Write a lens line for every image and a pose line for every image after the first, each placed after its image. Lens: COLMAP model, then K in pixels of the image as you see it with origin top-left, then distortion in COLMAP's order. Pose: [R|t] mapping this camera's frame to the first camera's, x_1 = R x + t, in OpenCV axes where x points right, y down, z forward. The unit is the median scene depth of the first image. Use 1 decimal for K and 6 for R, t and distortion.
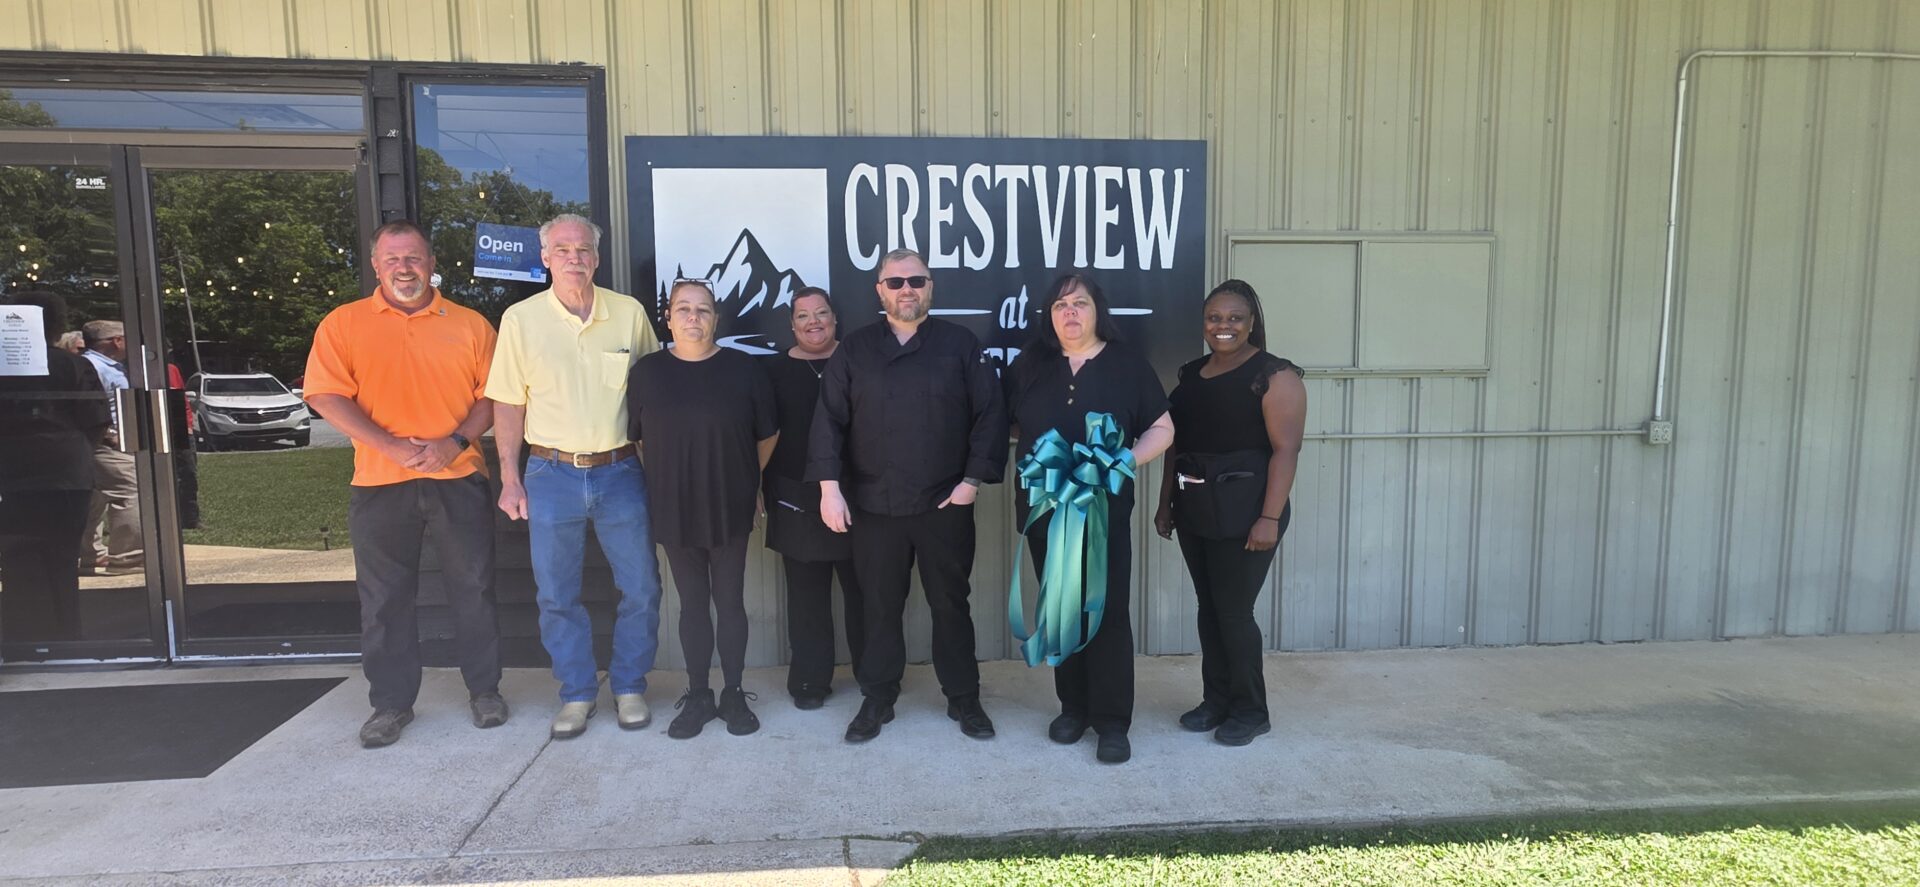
lens RADIAL K [[965.7, 0, 963.1], [0, 965.7, 440.0], [0, 0, 1]] dist [0.006669, 0.000442]
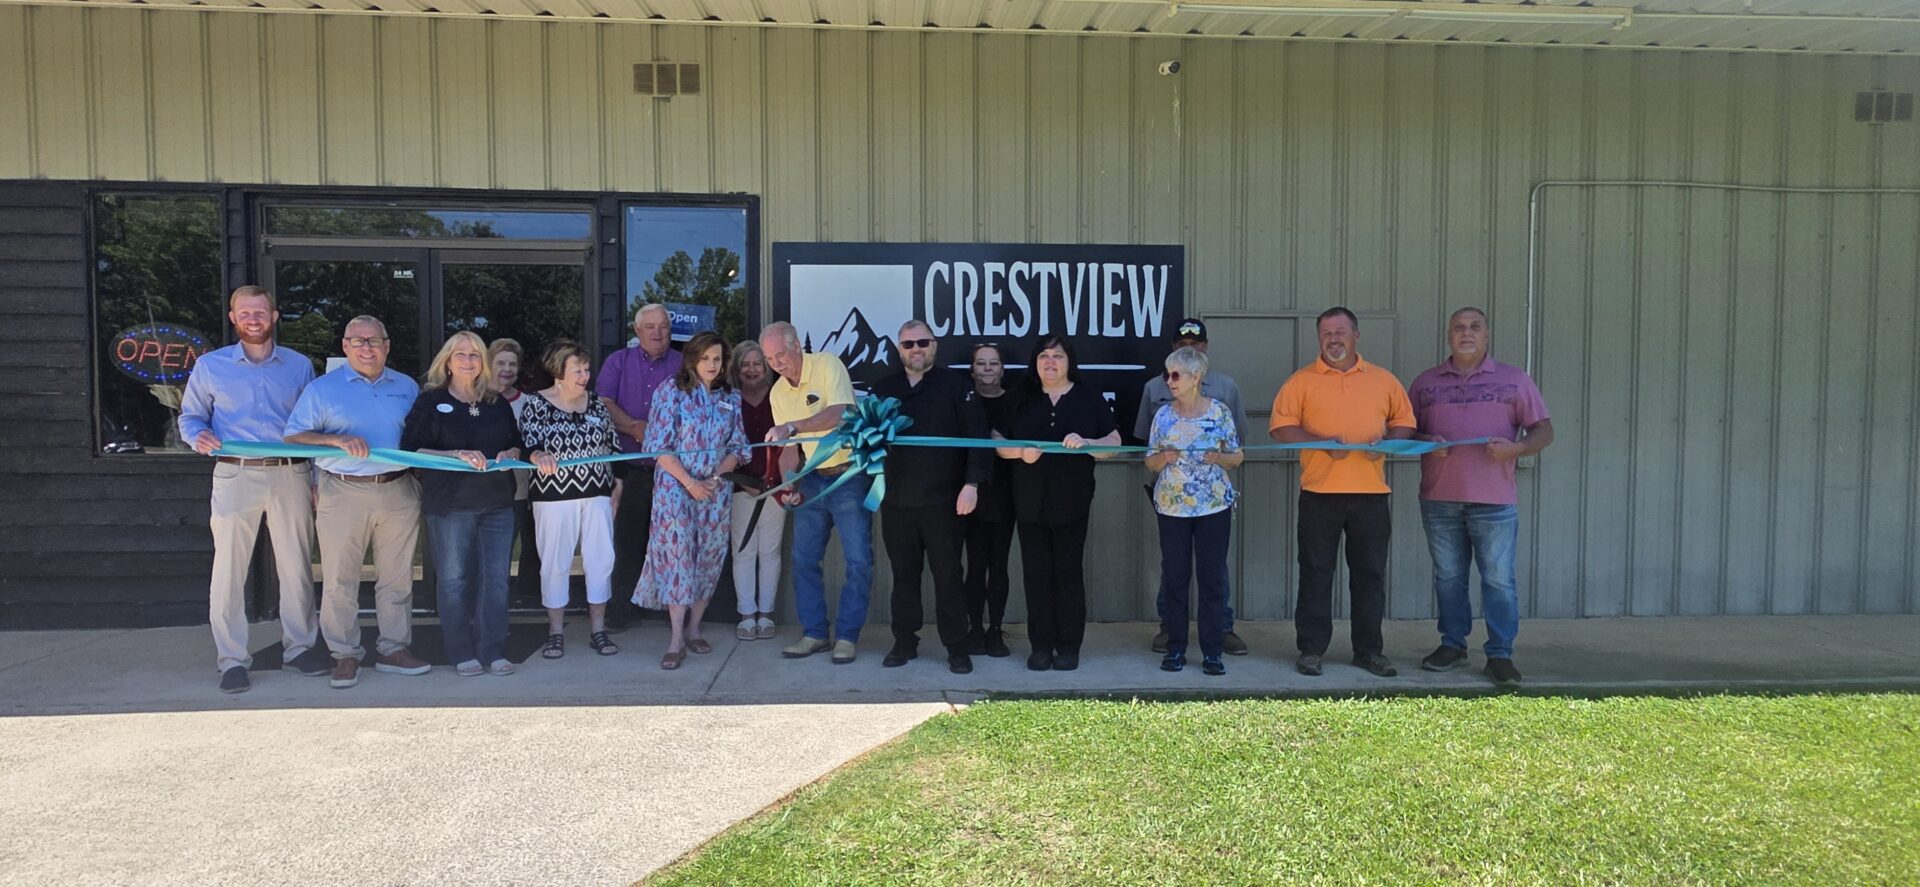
lens RADIAL K [[1079.4, 0, 958.5], [0, 1079.4, 443.9], [0, 0, 1]] dist [0.012646, -0.004866]
pose [[0.999828, 0.007909, -0.016746, -0.045412], [-0.008824, 0.998432, -0.055283, 0.065553], [0.016283, 0.055422, 0.998330, -0.550802]]
